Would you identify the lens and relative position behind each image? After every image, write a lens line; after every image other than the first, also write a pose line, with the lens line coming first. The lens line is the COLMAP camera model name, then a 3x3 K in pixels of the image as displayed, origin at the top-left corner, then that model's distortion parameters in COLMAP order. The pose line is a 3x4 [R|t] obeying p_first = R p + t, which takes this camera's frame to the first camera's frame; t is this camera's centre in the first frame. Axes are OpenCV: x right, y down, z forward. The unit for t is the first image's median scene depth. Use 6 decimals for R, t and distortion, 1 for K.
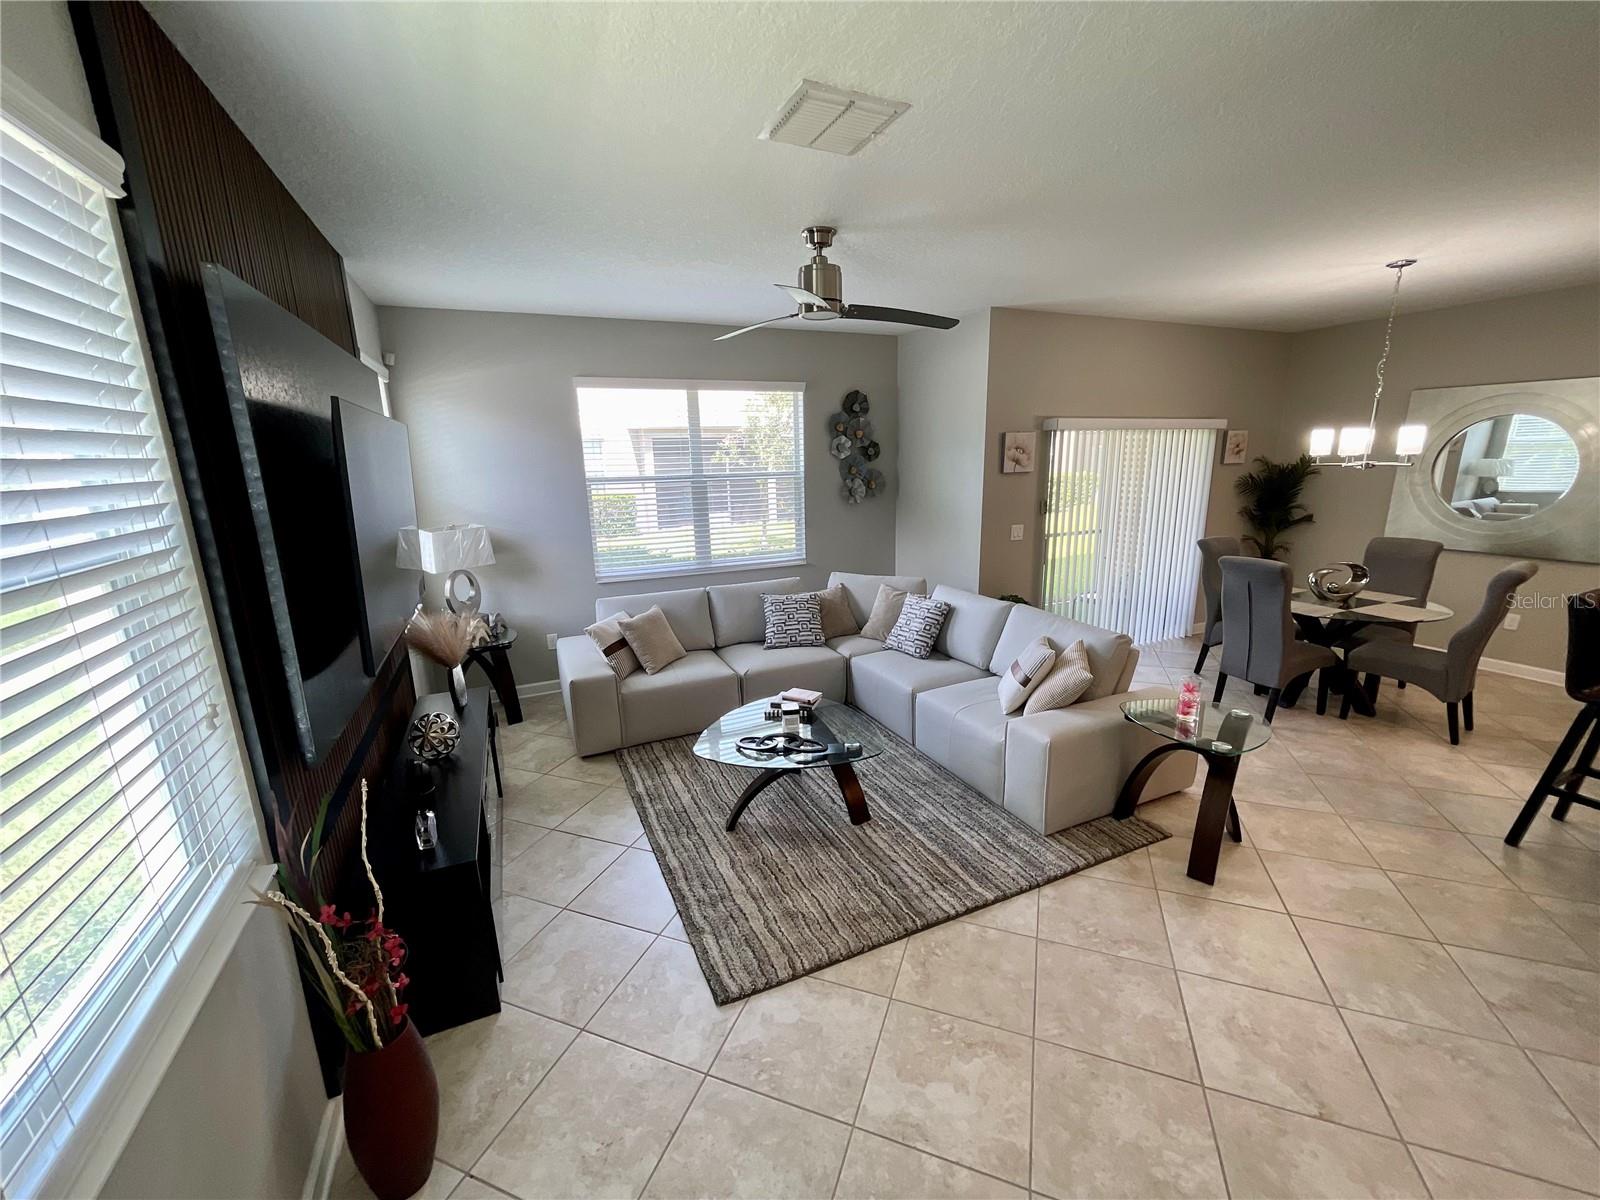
lens RADIAL K [[647.6, 0, 795.2], [0, 647.6, 607.9], [0, 0, 1]] dist [-0.001642, 0.001043]
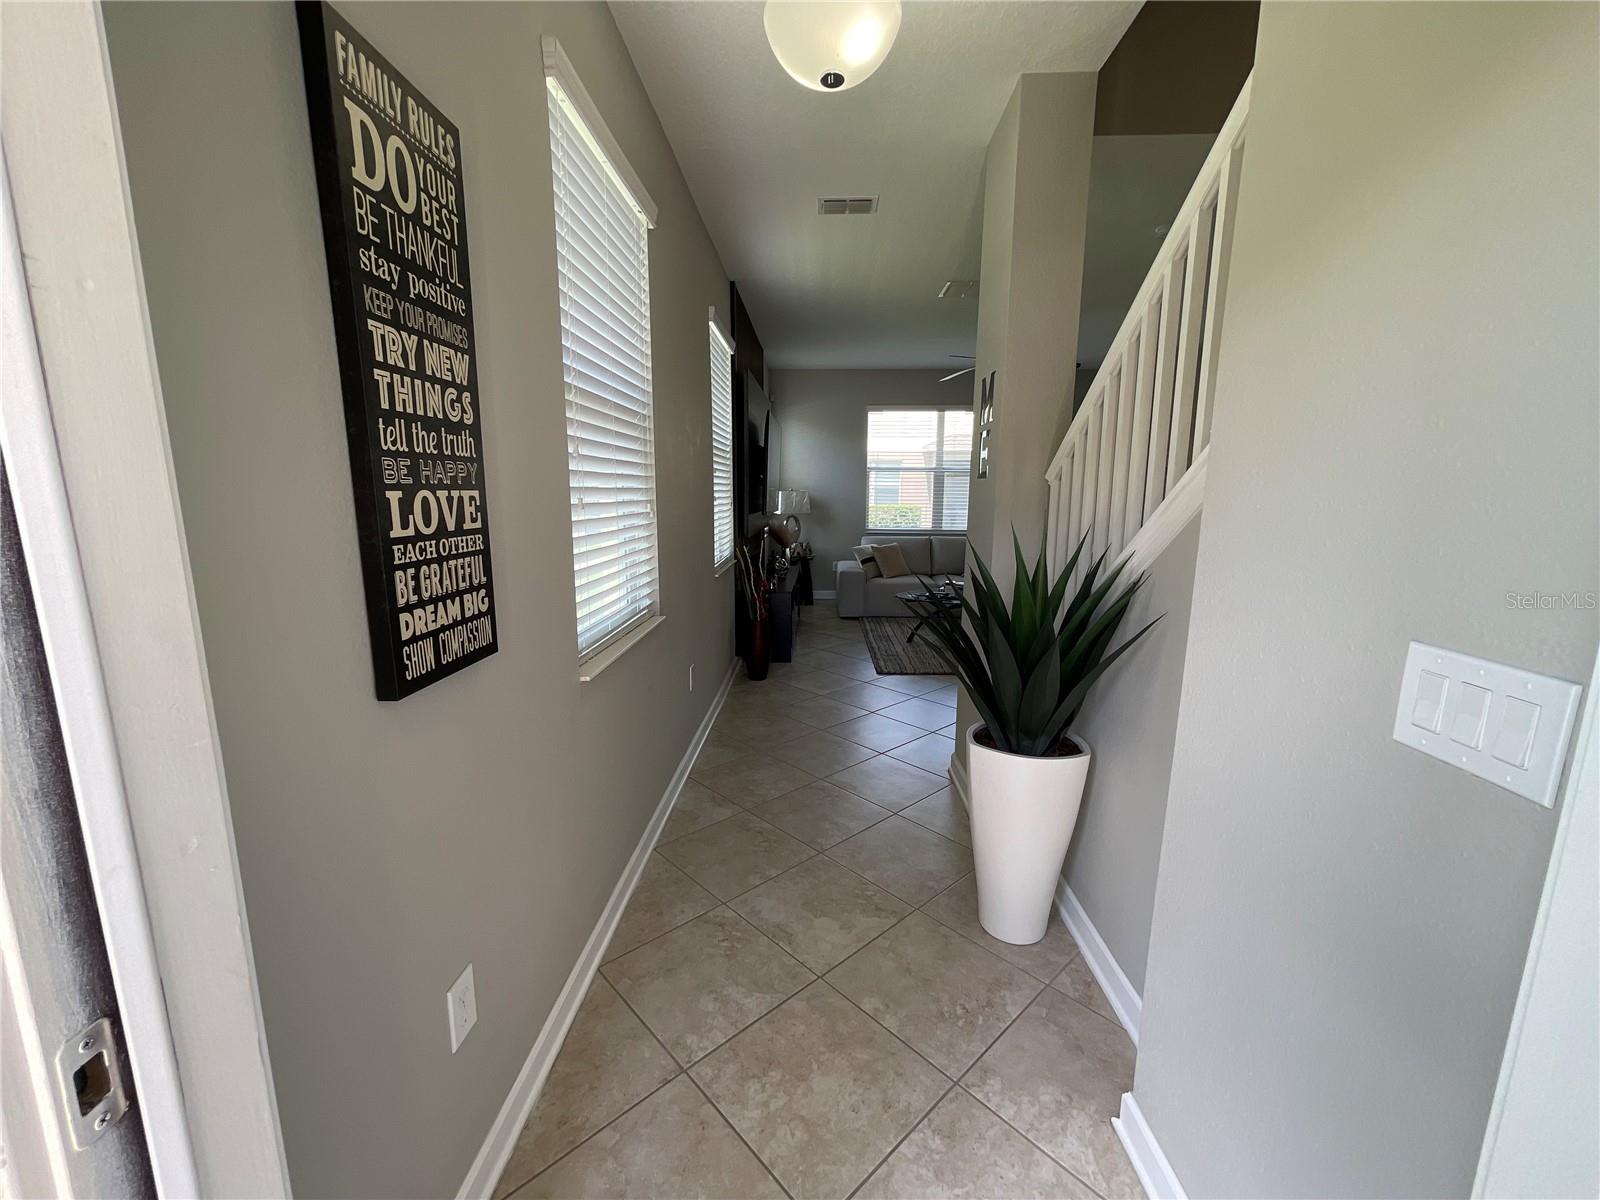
lens RADIAL K [[647.6, 0, 795.2], [0, 647.6, 607.9], [0, 0, 1]] dist [-0.001642, 0.001043]
pose [[0.896125, 0.100278, -0.432323, 0.349723], [-0.120825, 0.992467, -0.020245, 0.282177], [0.427037, 0.070378, 0.901491, -0.707720]]
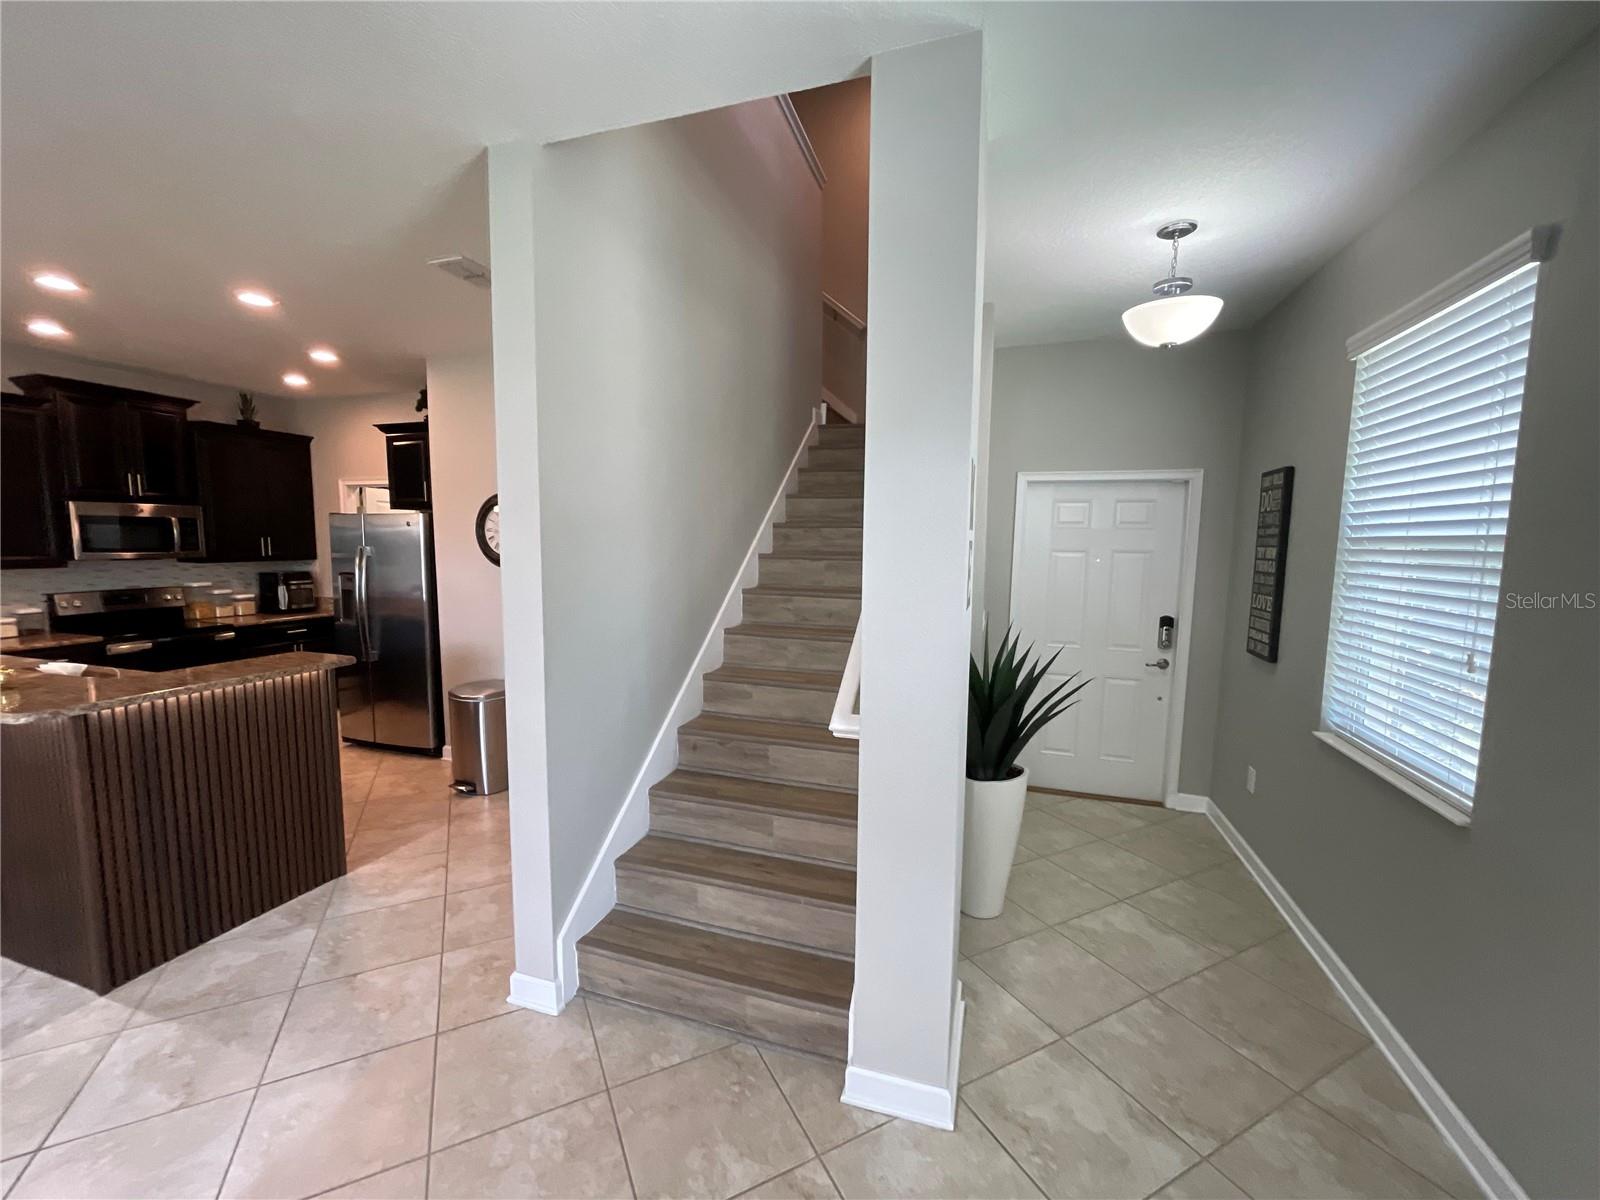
lens RADIAL K [[647.6, 0, 795.2], [0, 647.6, 607.9], [0, 0, 1]] dist [-0.001642, 0.001043]
pose [[-0.740789, -0.056255, 0.669378, -0.045441], [0.160732, 0.952696, 0.257945, -0.068417], [-0.652224, 0.298673, -0.696705, 0.511648]]
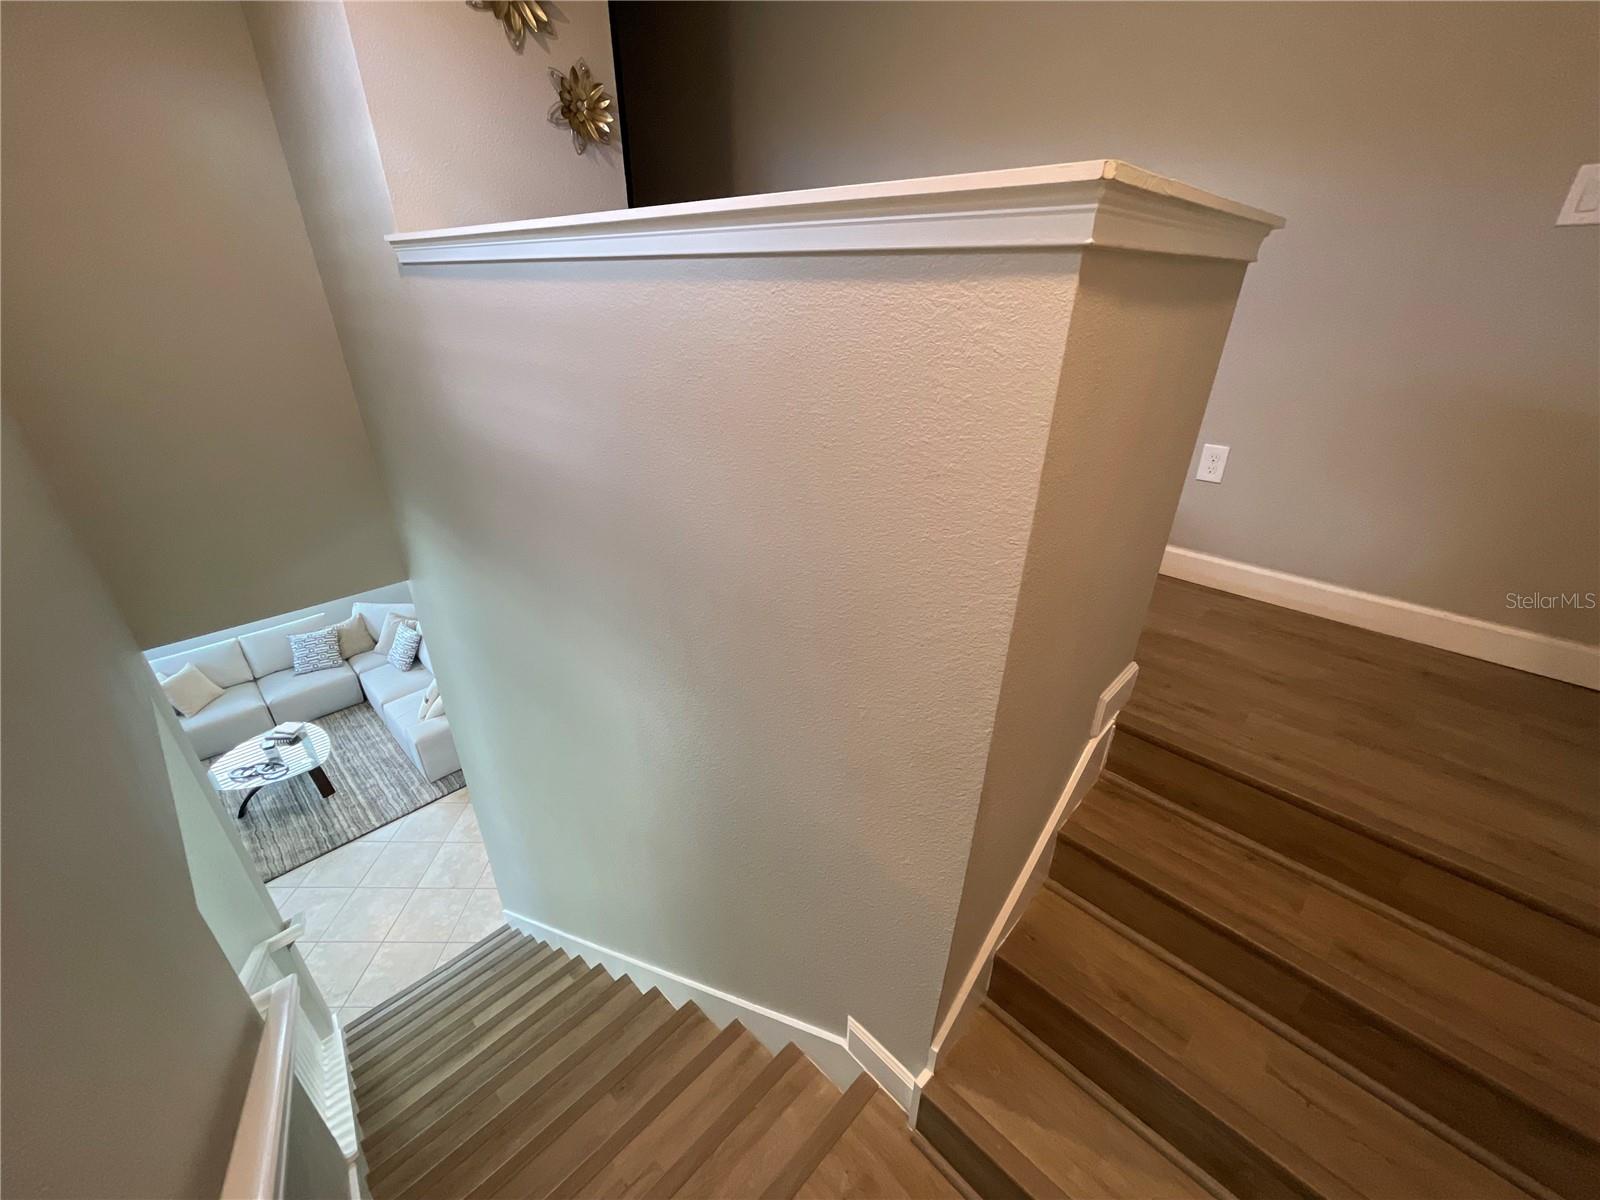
lens RADIAL K [[647.6, 0, 795.2], [0, 647.6, 607.9], [0, 0, 1]] dist [-0.001642, 0.001043]
pose [[0.932114, -0.134931, 0.336091, 0.705739], [0.051632, 0.968035, 0.245442, -0.505586], [-0.358466, -0.211427, 0.909286, -0.923802]]
